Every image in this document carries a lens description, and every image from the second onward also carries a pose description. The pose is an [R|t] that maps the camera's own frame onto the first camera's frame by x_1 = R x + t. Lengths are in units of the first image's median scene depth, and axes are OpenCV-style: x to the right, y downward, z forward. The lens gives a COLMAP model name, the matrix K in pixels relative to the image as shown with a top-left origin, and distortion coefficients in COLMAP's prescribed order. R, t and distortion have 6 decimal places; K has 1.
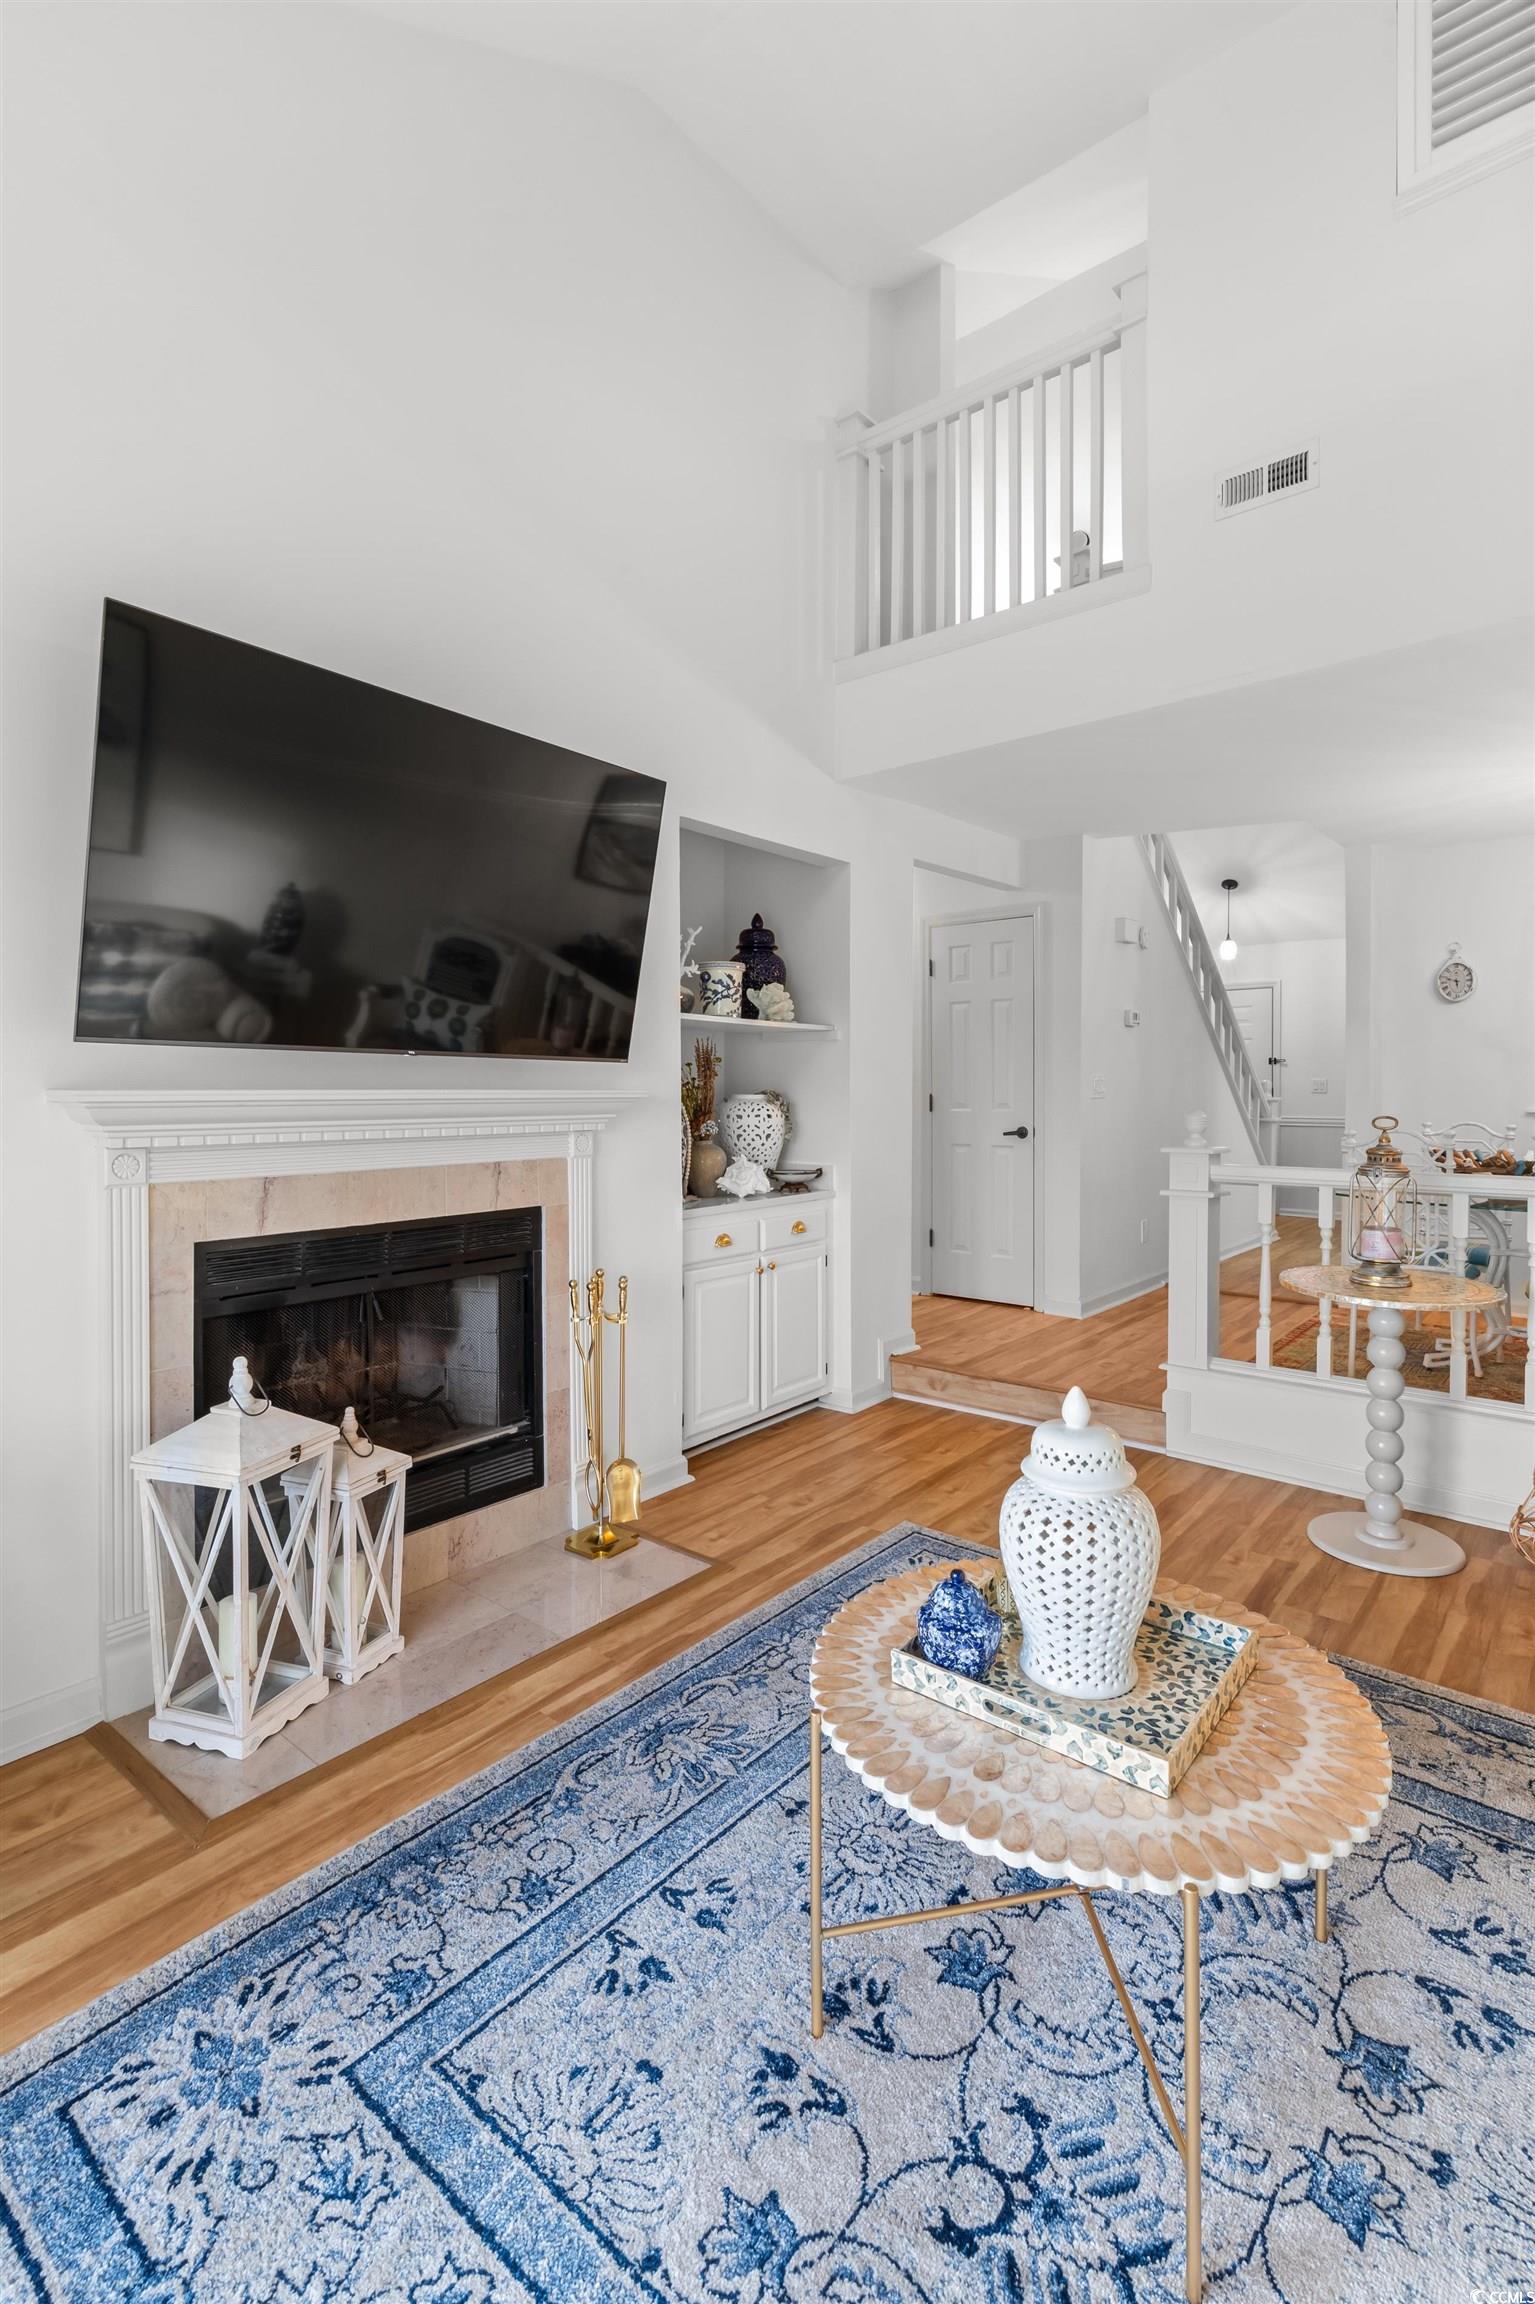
lens RADIAL K [[1061.9, 0, 777.1], [0, 1061.9, 1096.5], [0, 0, 1]] dist [0.004112, 0.000378]
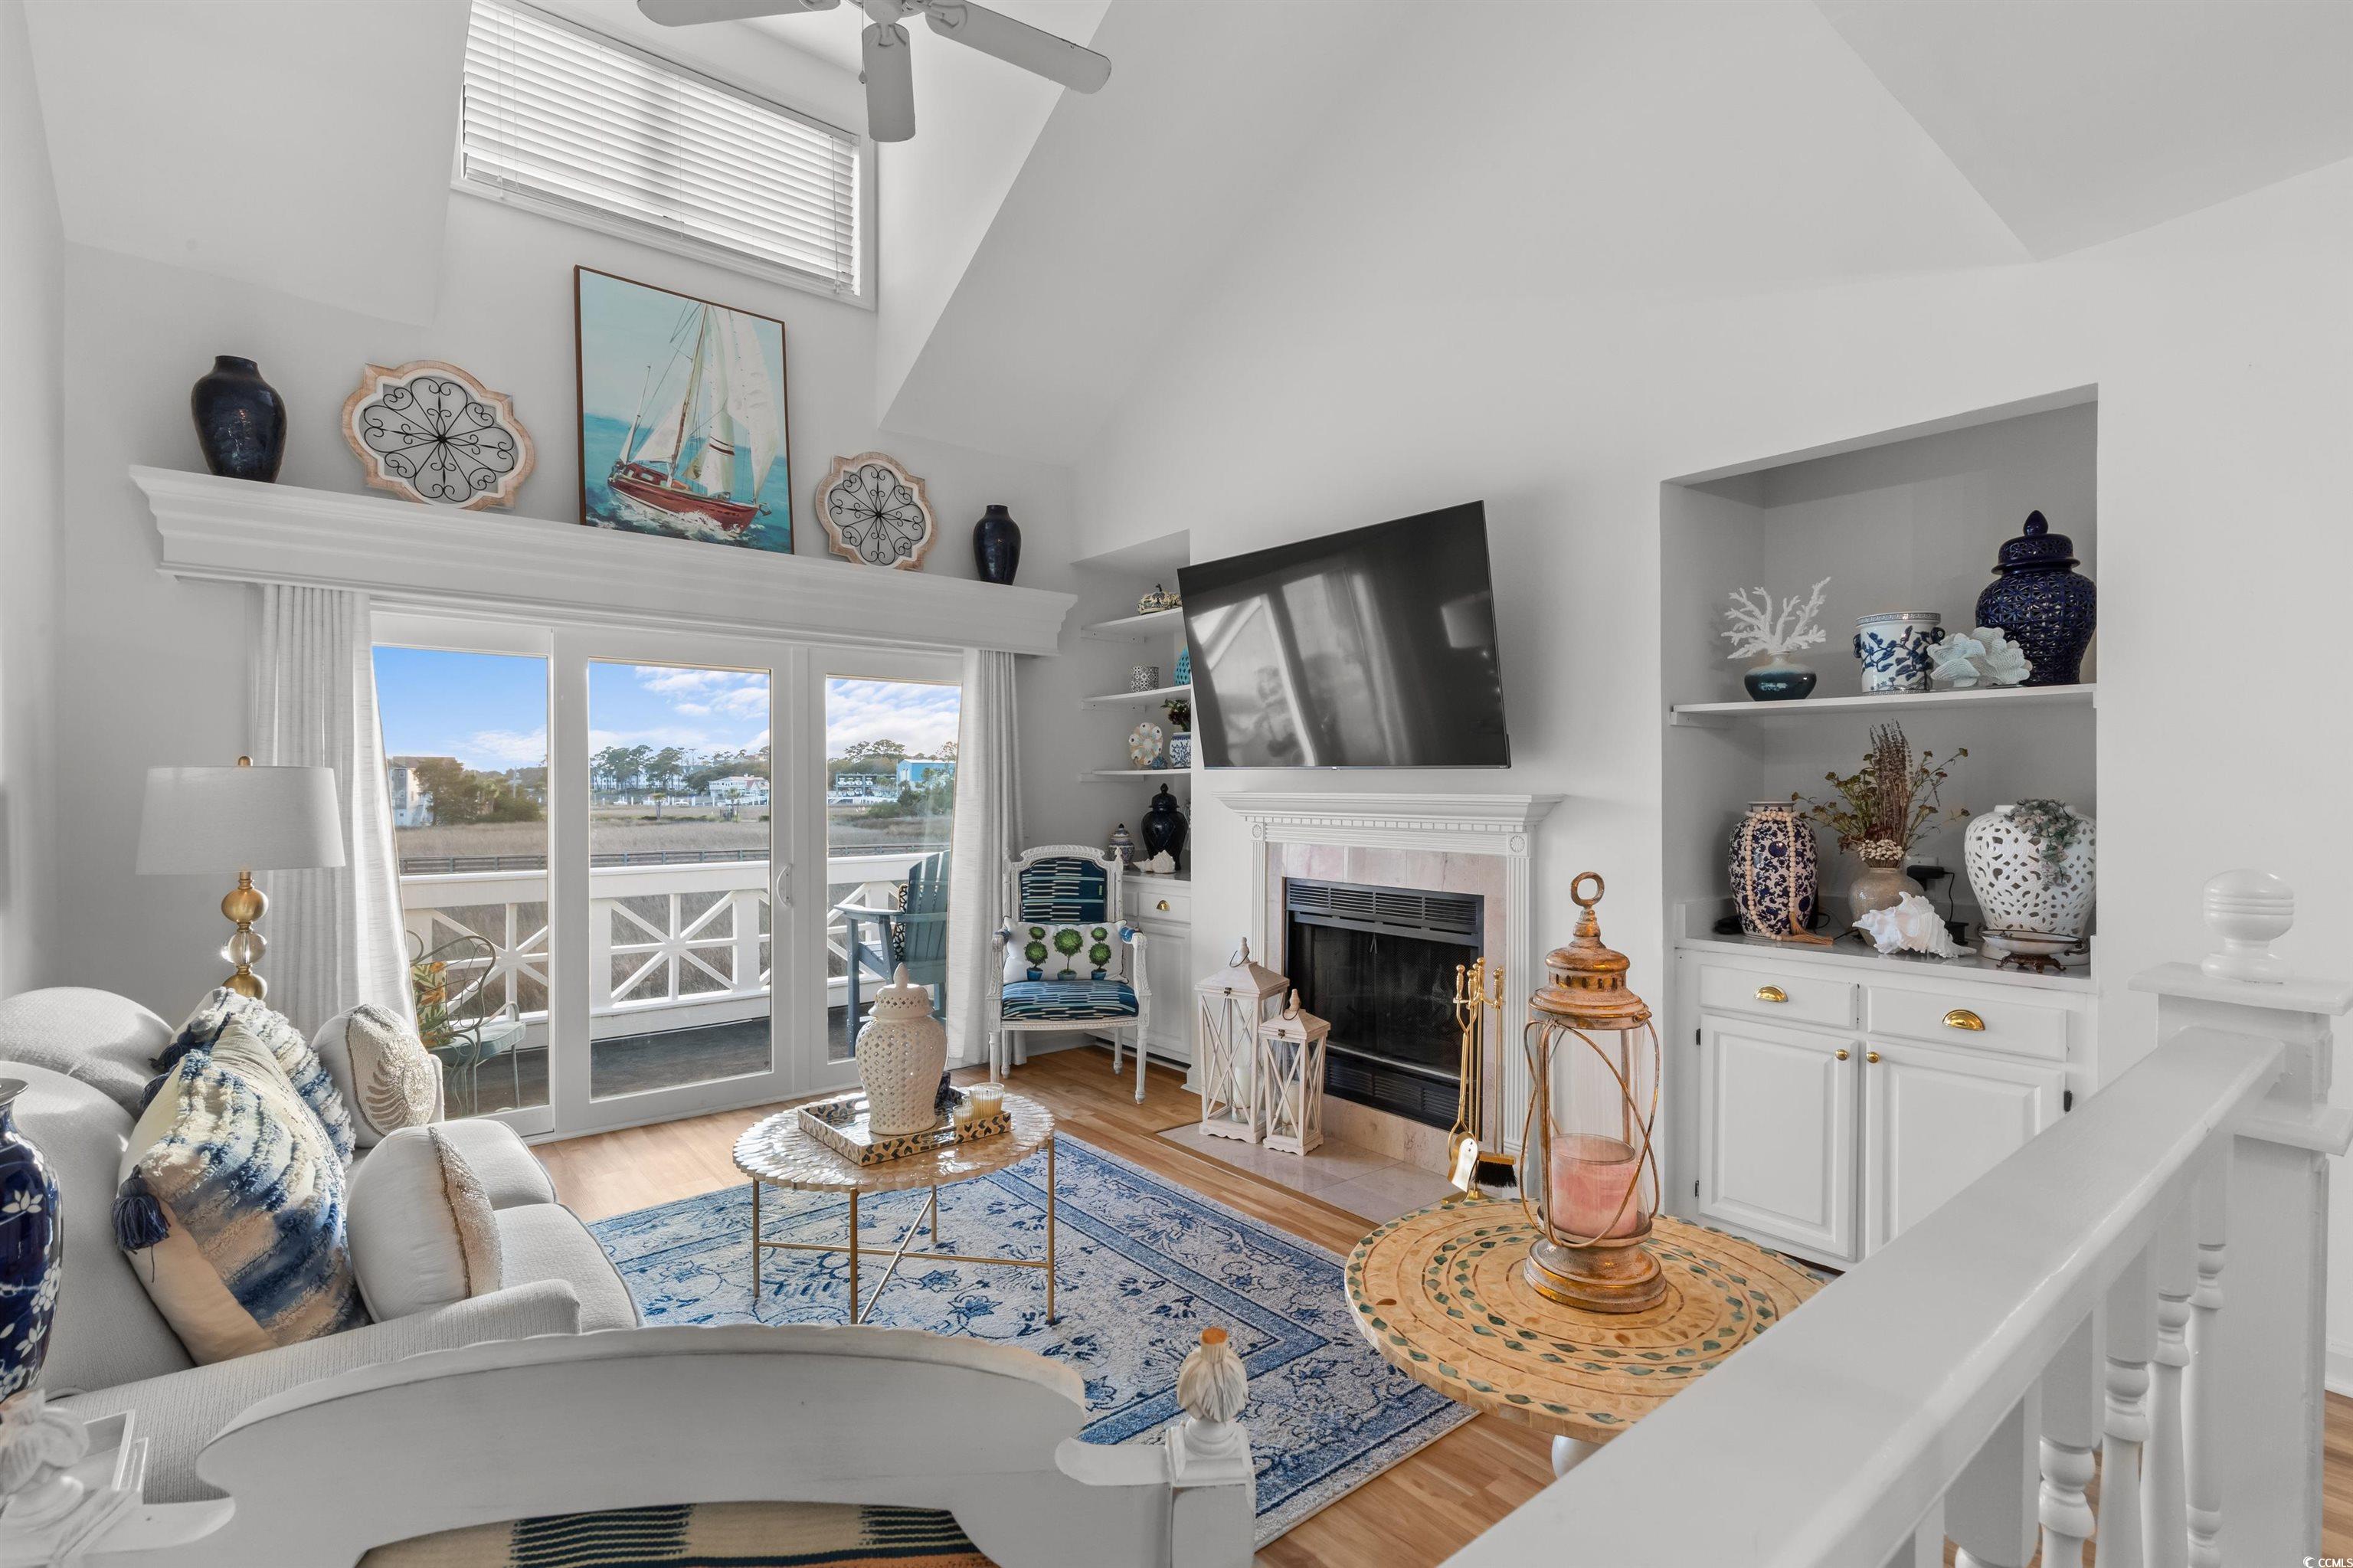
lens RADIAL K [[1093.2, 0, 1193.9], [0, 1093.2, 794.4], [0, 0, 1]] dist [0.006991, 0.000035]
pose [[-0.188744, 0.007403, -0.981998, 0.985275], [-0.008670, 0.999920, 0.009205, -0.013888], [0.981988, 0.010251, -0.188665, 0.910111]]
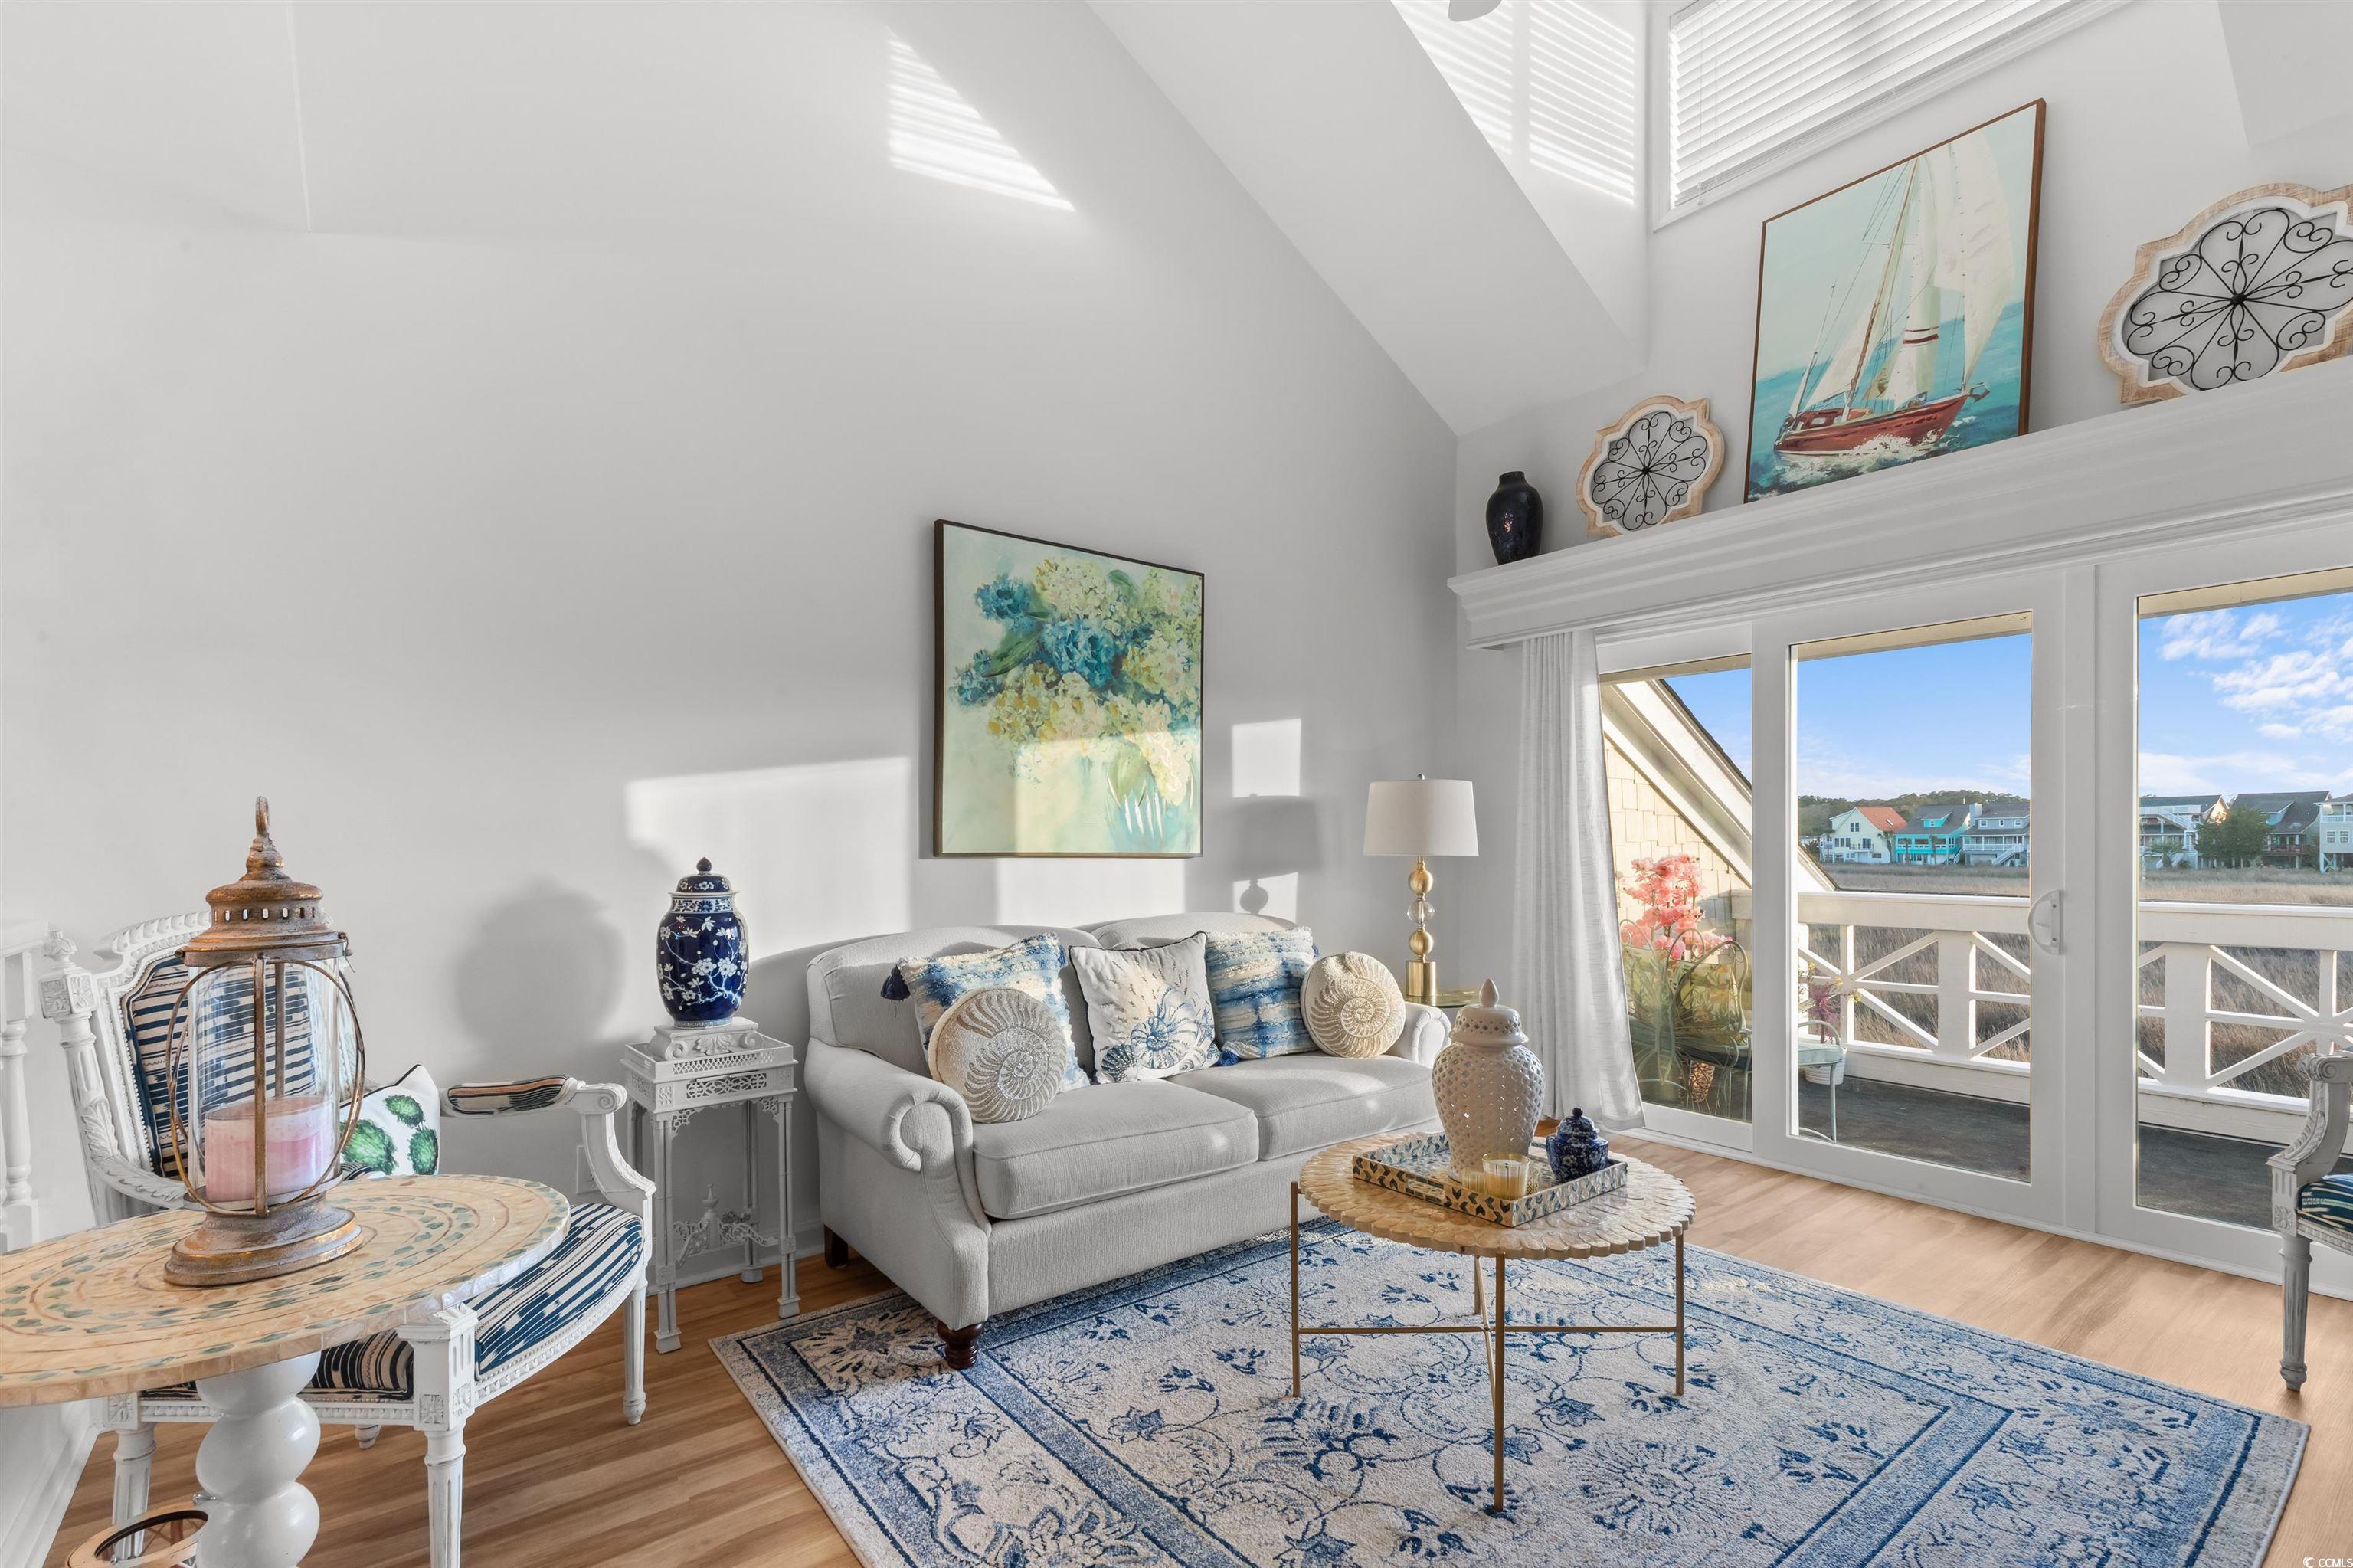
lens RADIAL K [[1082.6, 0, 1181.0], [0, 1082.6, 855.8], [0, 0, 1]] dist [0.007353, -0.001500]
pose [[-0.973158, 0.007765, 0.230007, 0.175033], [0.013652, 0.999618, 0.024014, 0.032263], [-0.229733, 0.026509, -0.972893, 1.262948]]
